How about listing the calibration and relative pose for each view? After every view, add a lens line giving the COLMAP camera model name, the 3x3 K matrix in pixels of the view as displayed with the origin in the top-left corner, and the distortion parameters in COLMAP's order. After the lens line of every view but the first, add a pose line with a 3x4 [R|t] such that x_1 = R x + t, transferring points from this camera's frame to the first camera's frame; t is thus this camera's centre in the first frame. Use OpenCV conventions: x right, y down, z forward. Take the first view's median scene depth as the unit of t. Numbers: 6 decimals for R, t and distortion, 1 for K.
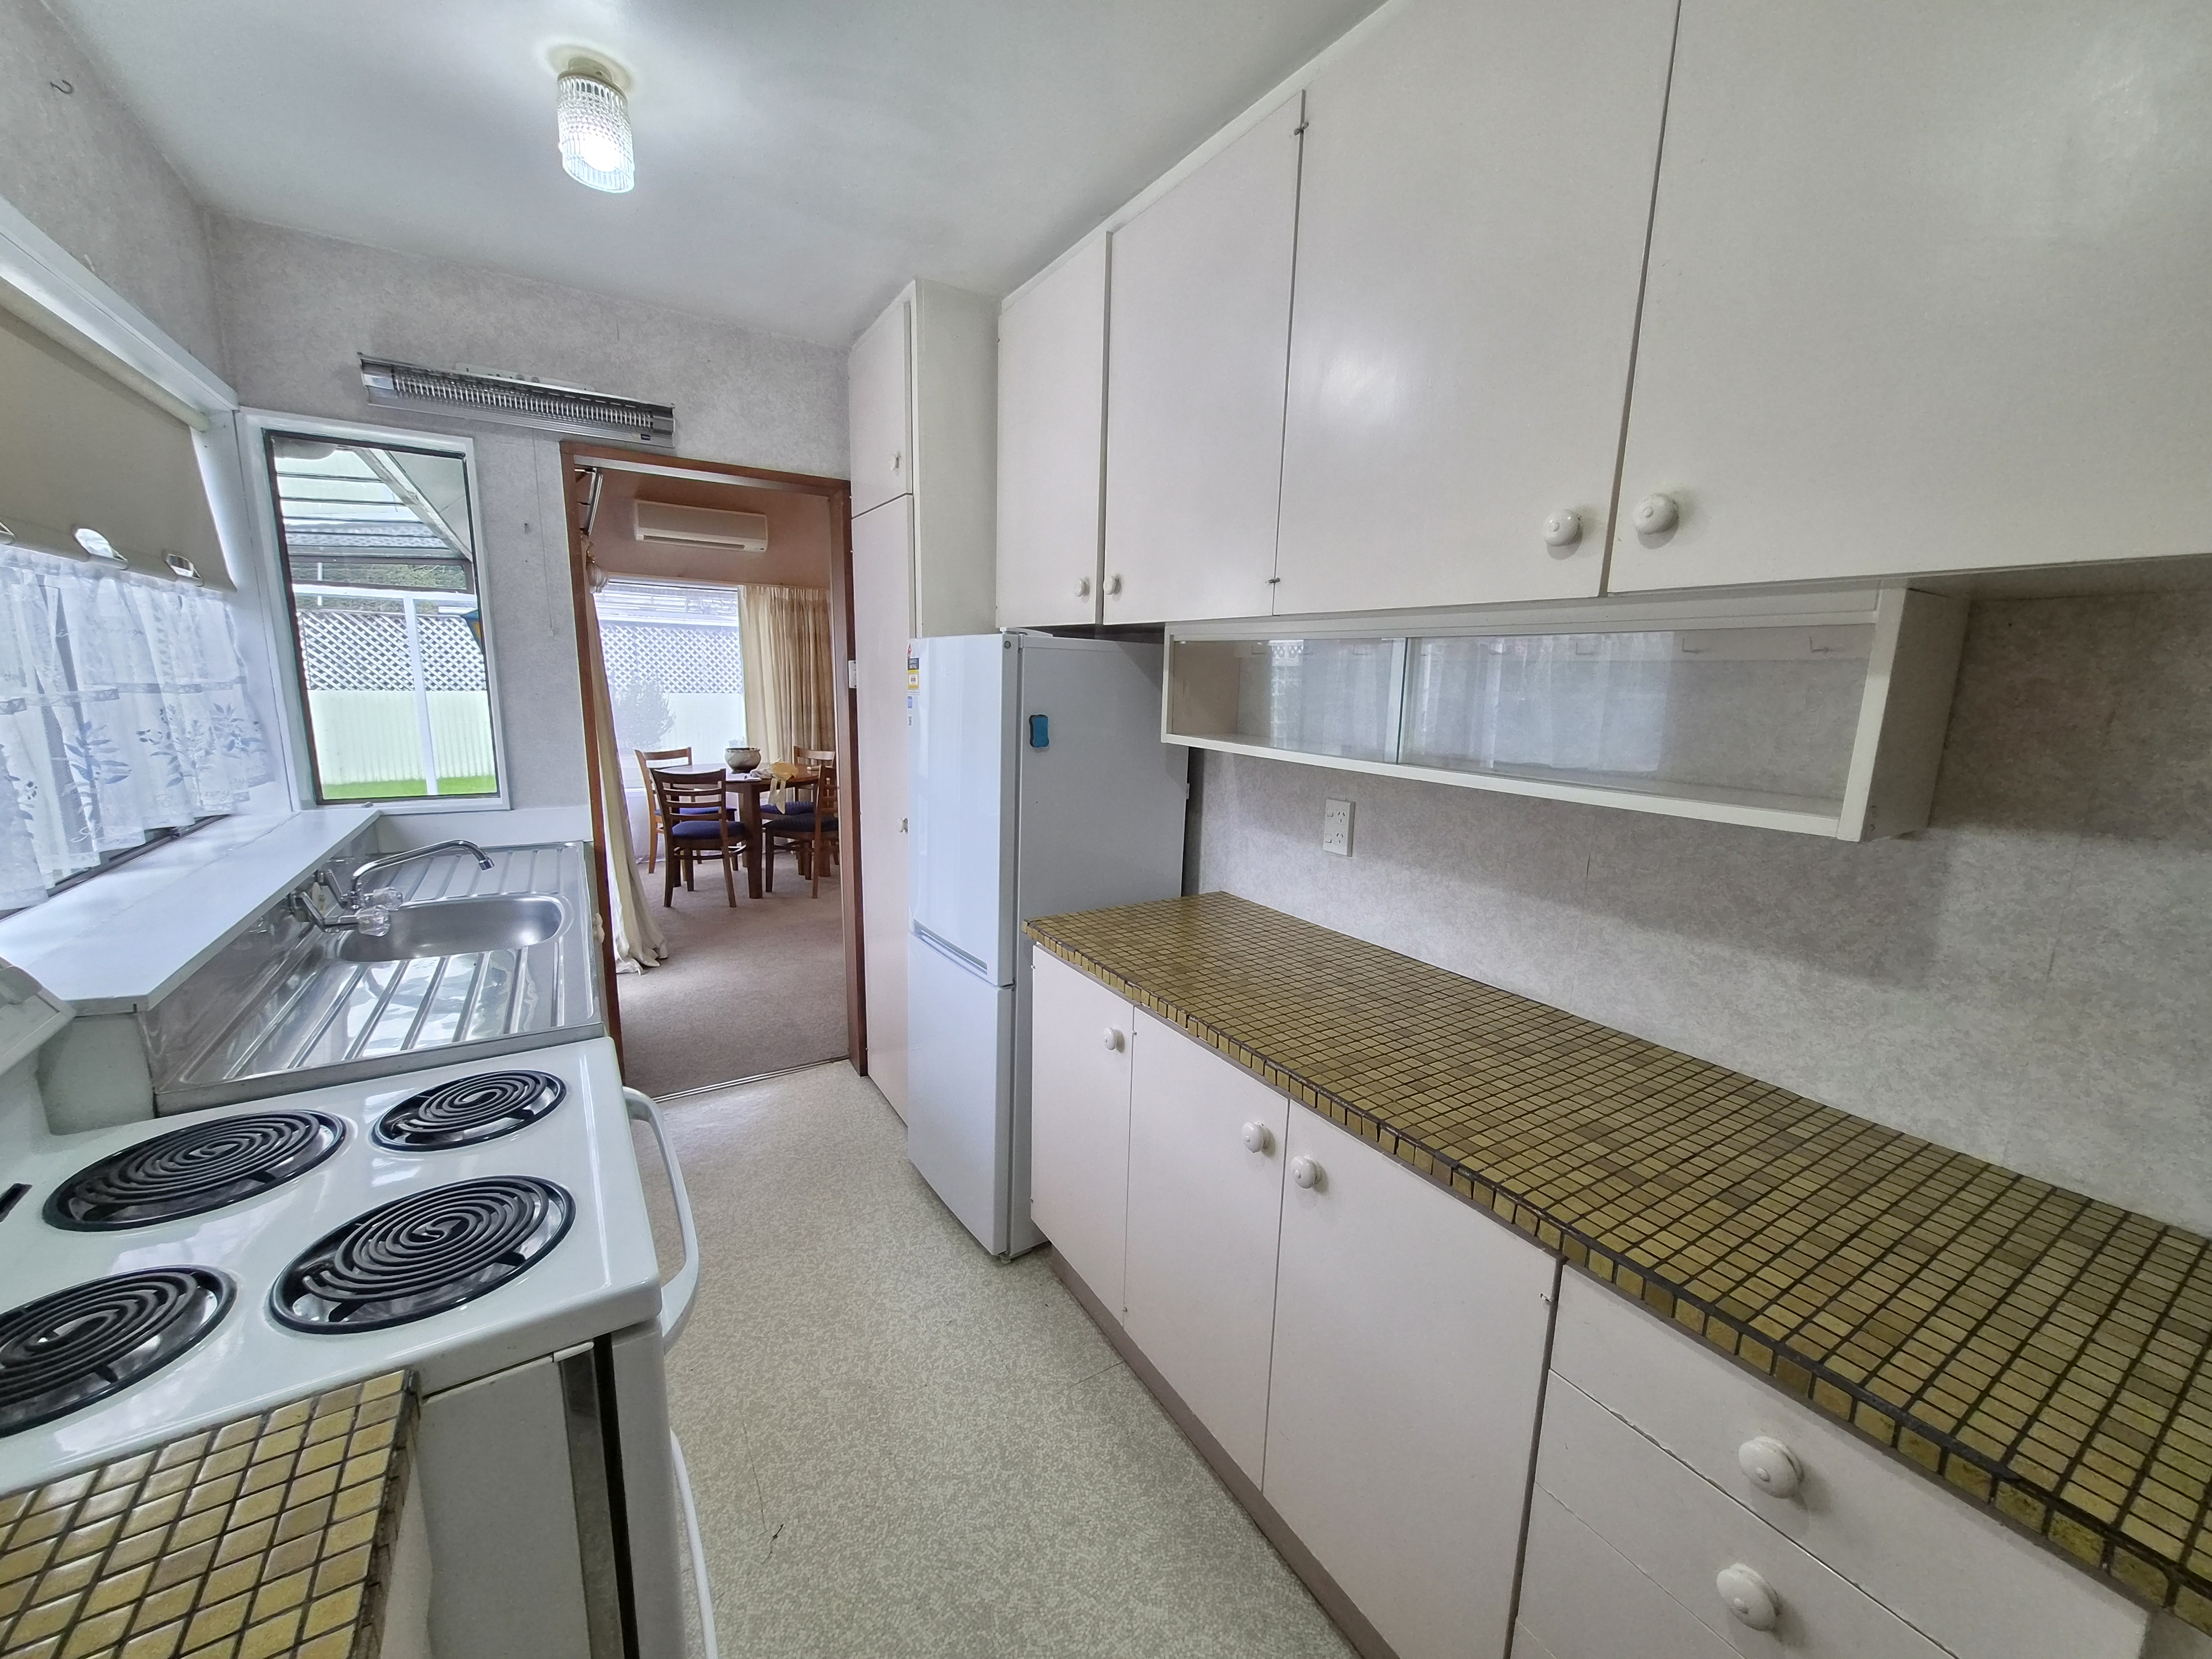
lens RADIAL K [[870.4, 0, 1103.7], [0, 870.4, 834.1], [0, 0, 1]] dist [-0.001189, -0.000028]
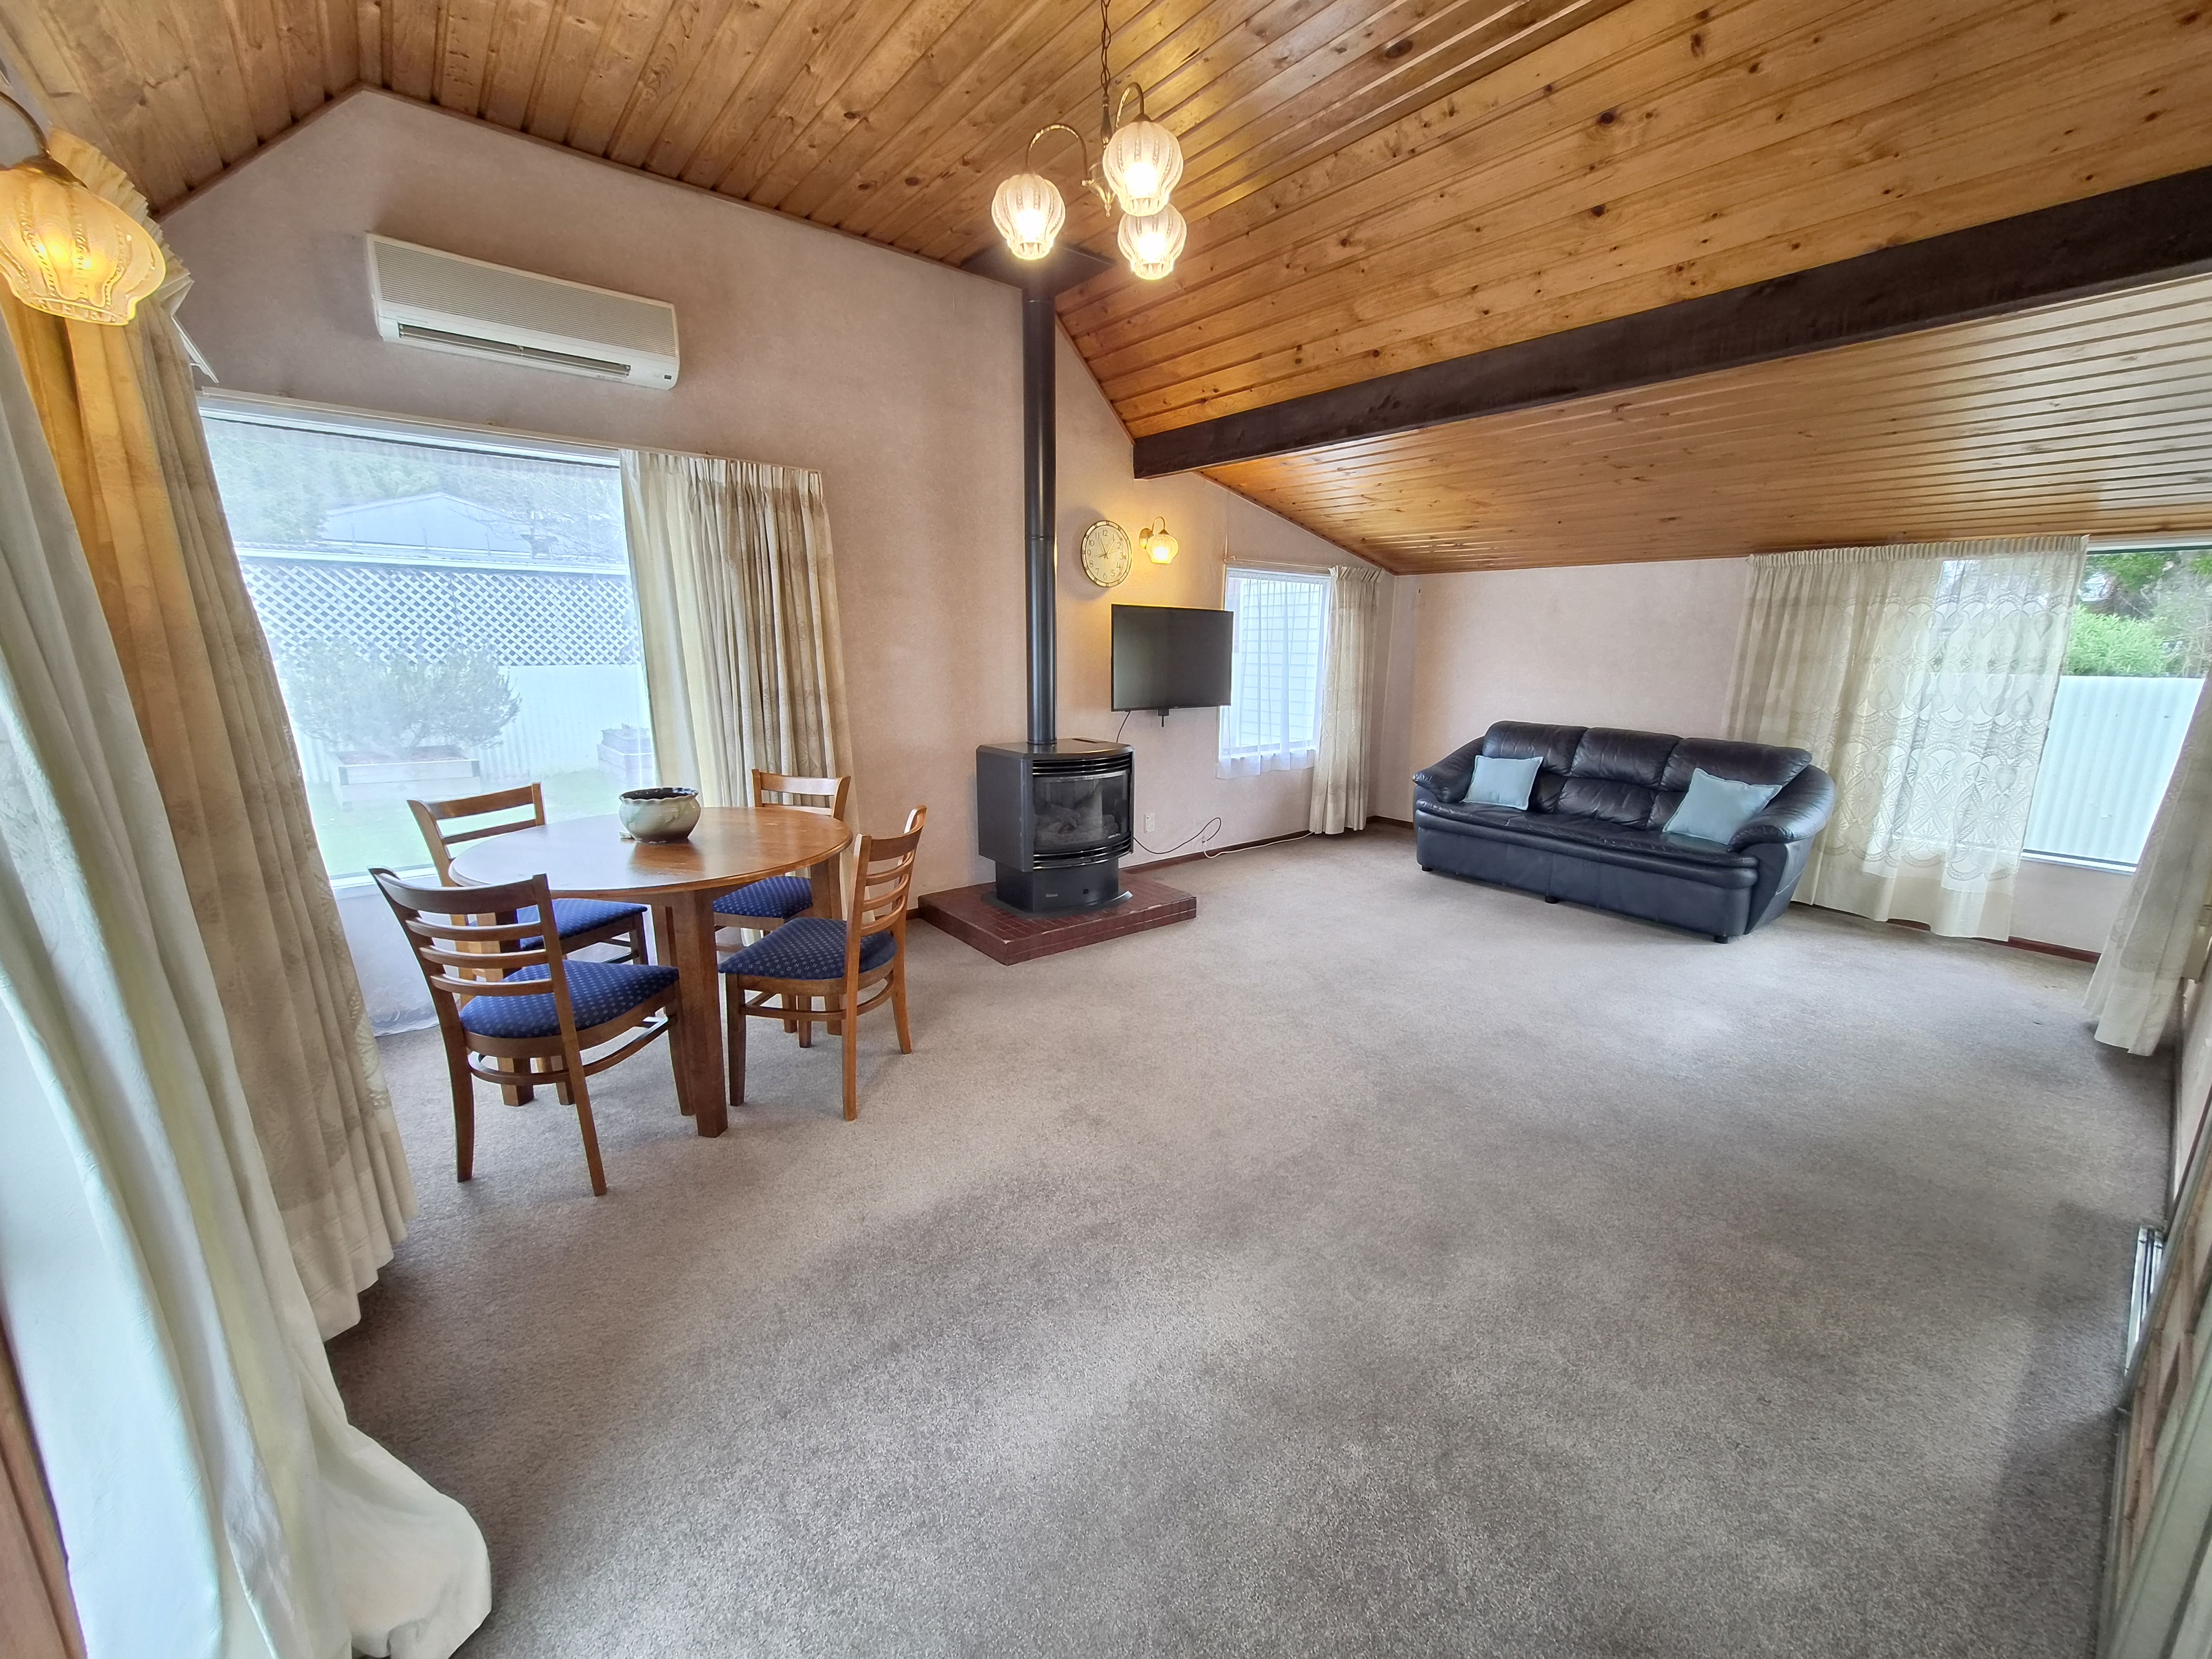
lens RADIAL K [[870.4, 0, 1110.0], [0, 870.4, 831.7], [0, 0, 1]] dist [-0.001189, -0.000028]
pose [[0.991655, -0.040684, 0.122335, -0.207965], [0.035897, 0.998510, 0.041089, -0.077220], [-0.123825, -0.036355, 0.991638, 0.454137]]
